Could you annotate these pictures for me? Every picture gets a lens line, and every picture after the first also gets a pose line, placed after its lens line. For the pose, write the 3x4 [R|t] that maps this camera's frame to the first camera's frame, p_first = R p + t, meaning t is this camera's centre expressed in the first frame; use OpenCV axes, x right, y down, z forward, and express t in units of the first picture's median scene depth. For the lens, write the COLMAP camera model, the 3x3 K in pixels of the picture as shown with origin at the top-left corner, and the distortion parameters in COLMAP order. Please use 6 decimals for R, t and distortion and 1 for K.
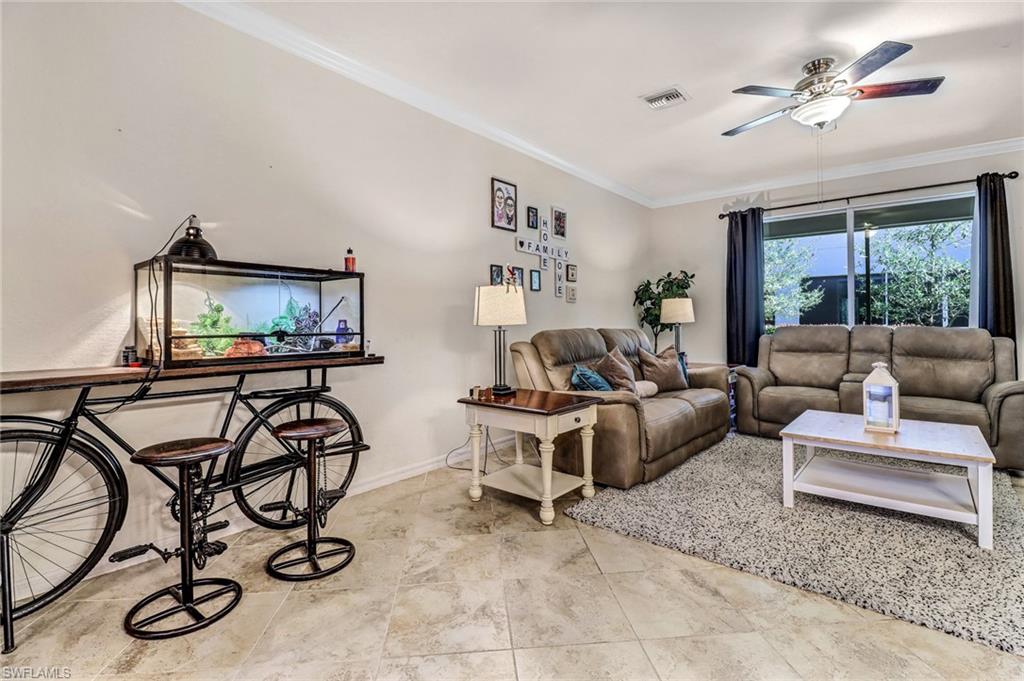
lens RADIAL K [[503.2, 0, 501.9], [0, 503.2, 306.7], [0, 0, 1]] dist [0.036686, -0.029023]
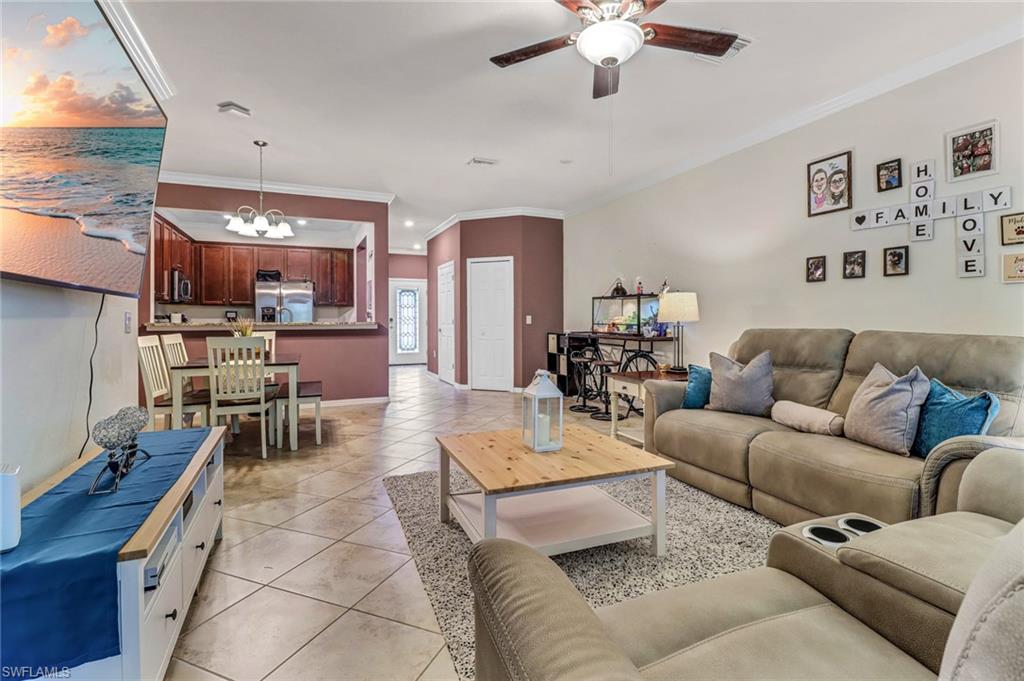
lens RADIAL K [[469.8, 0, 510.0], [0, 469.8, 318.5], [0, 0, 1]] dist [0.003760, 0.000467]
pose [[-0.464336, 0.006354, -0.885636, 0.997172], [0.034049, 0.999363, -0.010682, 0.019413], [0.885004, -0.035115, -0.464256, 0.896908]]
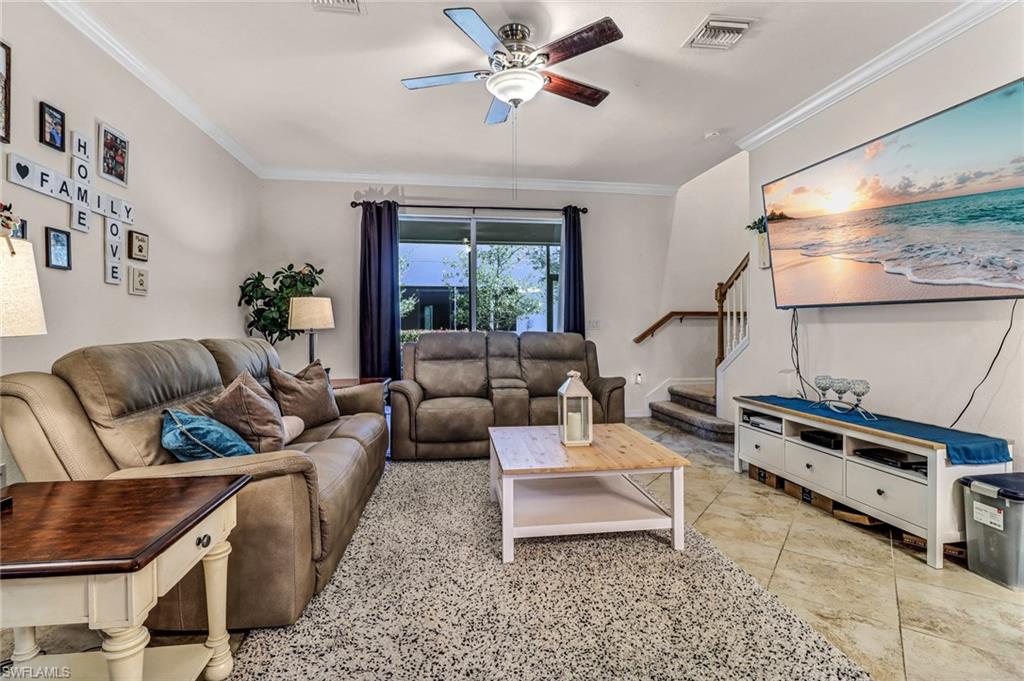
lens RADIAL K [[483.8, 0, 524.4], [0, 483.8, 329.3], [0, 0, 1]] dist [0.004550, -0.011060]
pose [[0.655064, -0.002319, 0.755570, 0.006625], [-0.023258, 0.999460, 0.023232, 0.009084], [-0.755215, -0.032792, 0.654656, 0.331570]]
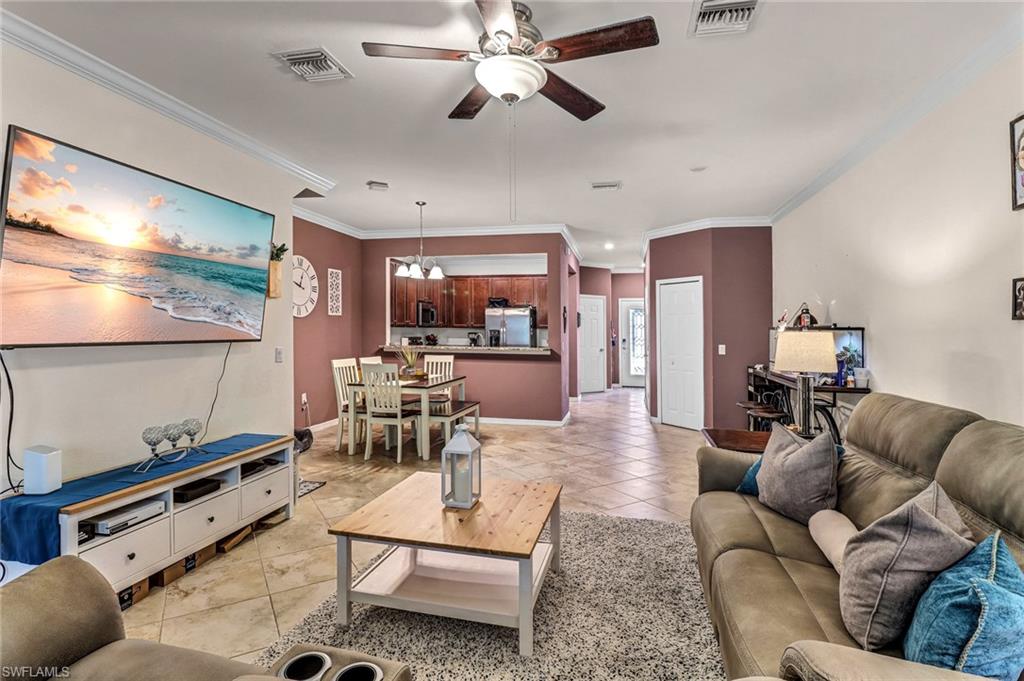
lens RADIAL K [[483.8, 0, 524.4], [0, 483.8, 329.3], [0, 0, 1]] dist [0.004550, -0.011060]
pose [[-0.889936, -0.002738, -0.456077, 0.690237], [0.010548, 0.999591, -0.026584, -0.019144], [0.455964, -0.028469, -0.889543, 1.202843]]
